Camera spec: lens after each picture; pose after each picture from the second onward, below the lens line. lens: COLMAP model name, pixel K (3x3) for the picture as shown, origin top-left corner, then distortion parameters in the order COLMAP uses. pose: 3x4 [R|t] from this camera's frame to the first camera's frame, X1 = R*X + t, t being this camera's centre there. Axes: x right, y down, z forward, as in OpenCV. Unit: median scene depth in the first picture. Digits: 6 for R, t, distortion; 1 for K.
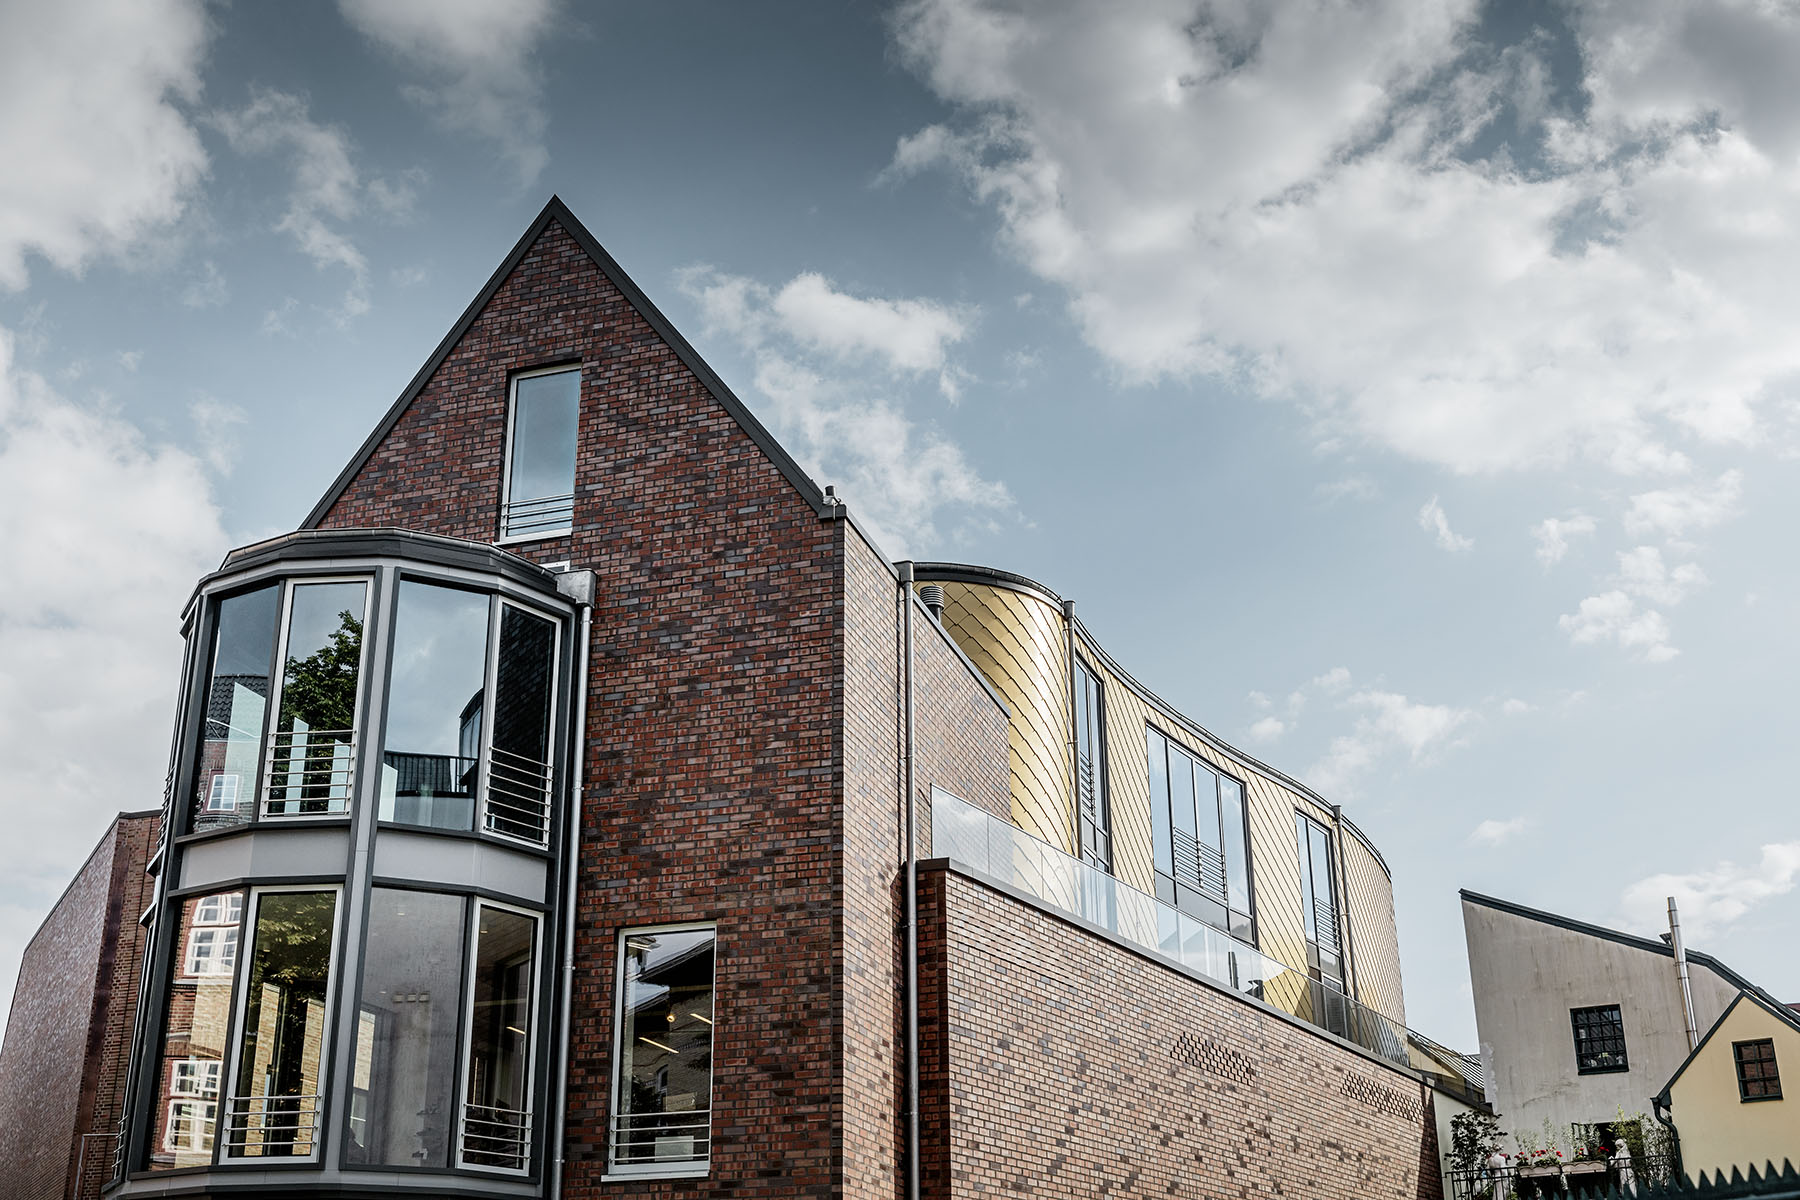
lens RADIAL K [[1673.0, 0, 931.8], [0, 1673.0, 531.5], [0, 0, 1]] dist [-0.007090, -0.008275]
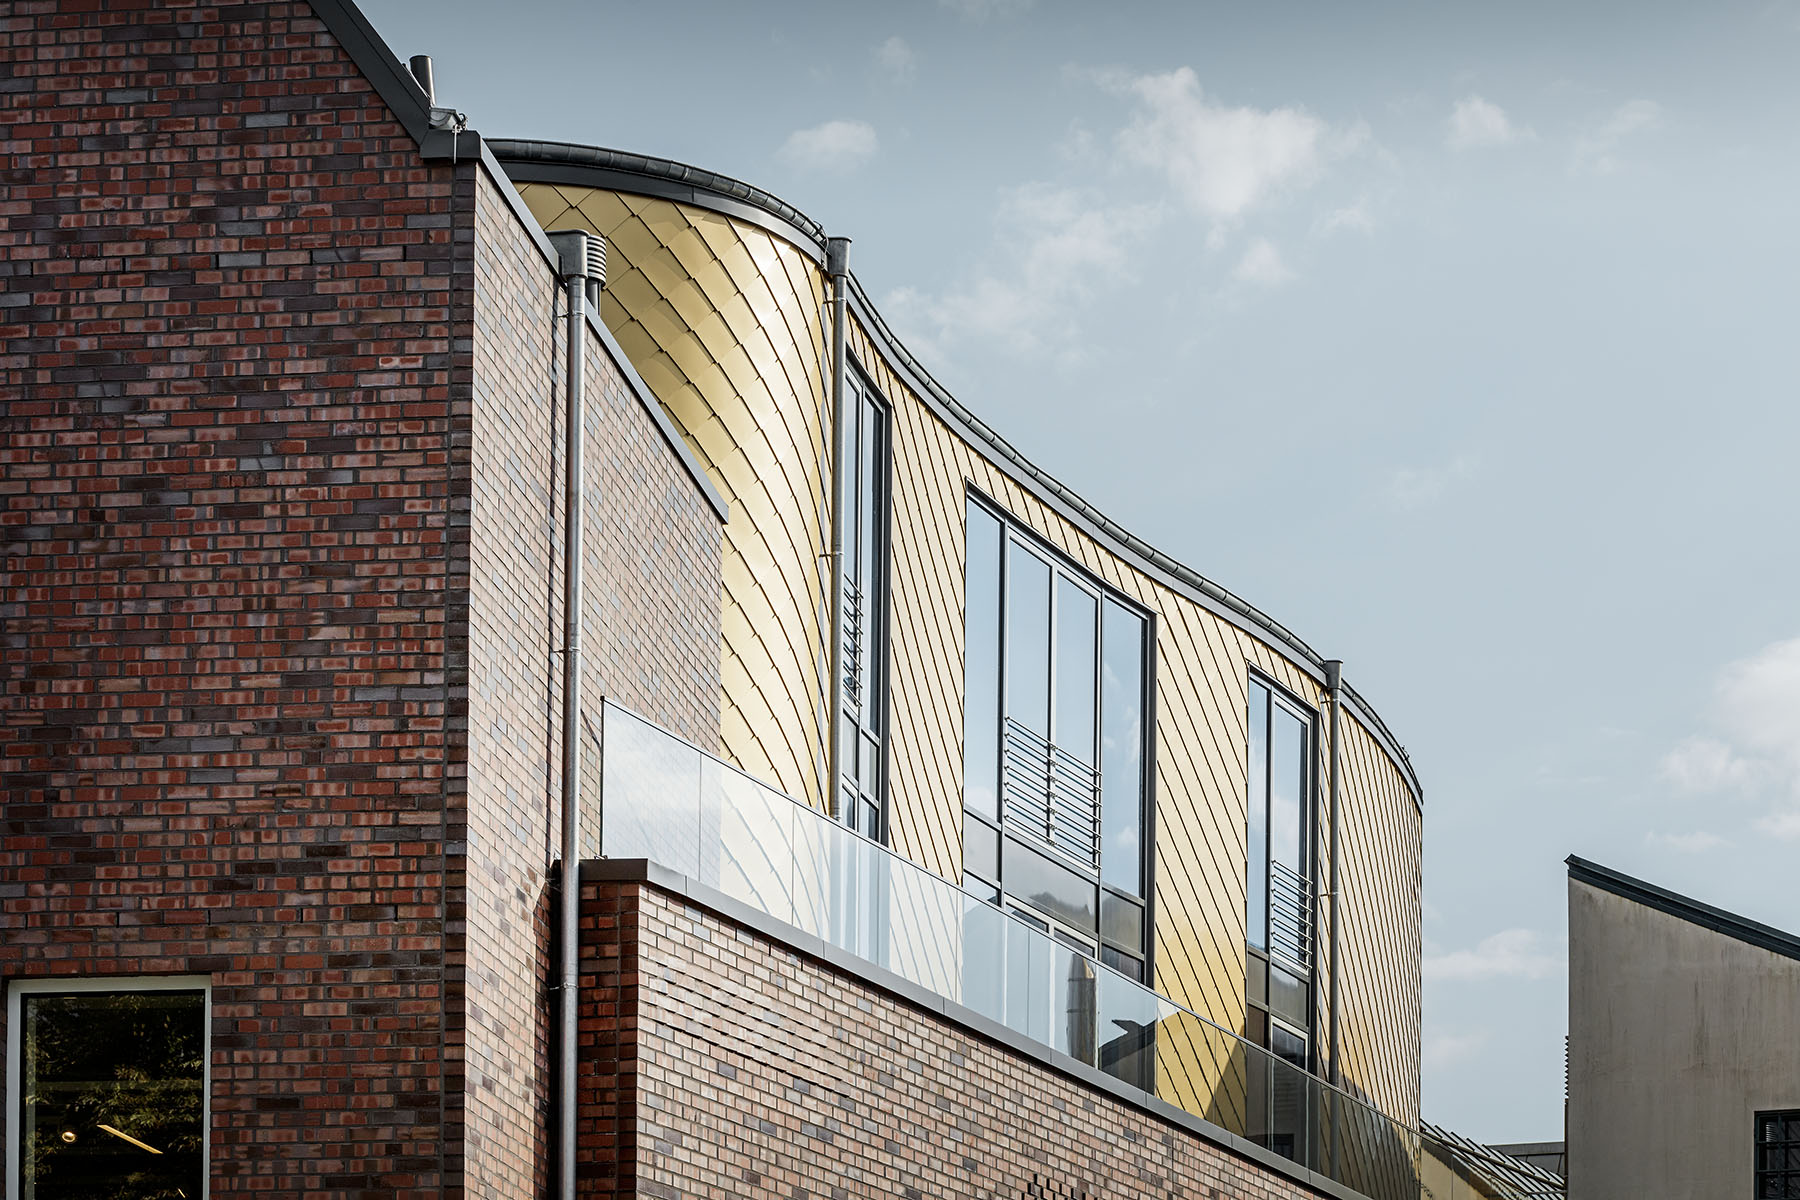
lens RADIAL K [[5241.8, 0, 900.3], [0, 5241.8, 599.5], [0, 0, 1]] dist [-0.065112, 0.000000]
pose [[0.979286, 0.052064, 0.195676, -0.221697], [-0.098975, 0.966142, 0.238271, -0.258338], [-0.176646, -0.252702, 0.951282, -0.488700]]
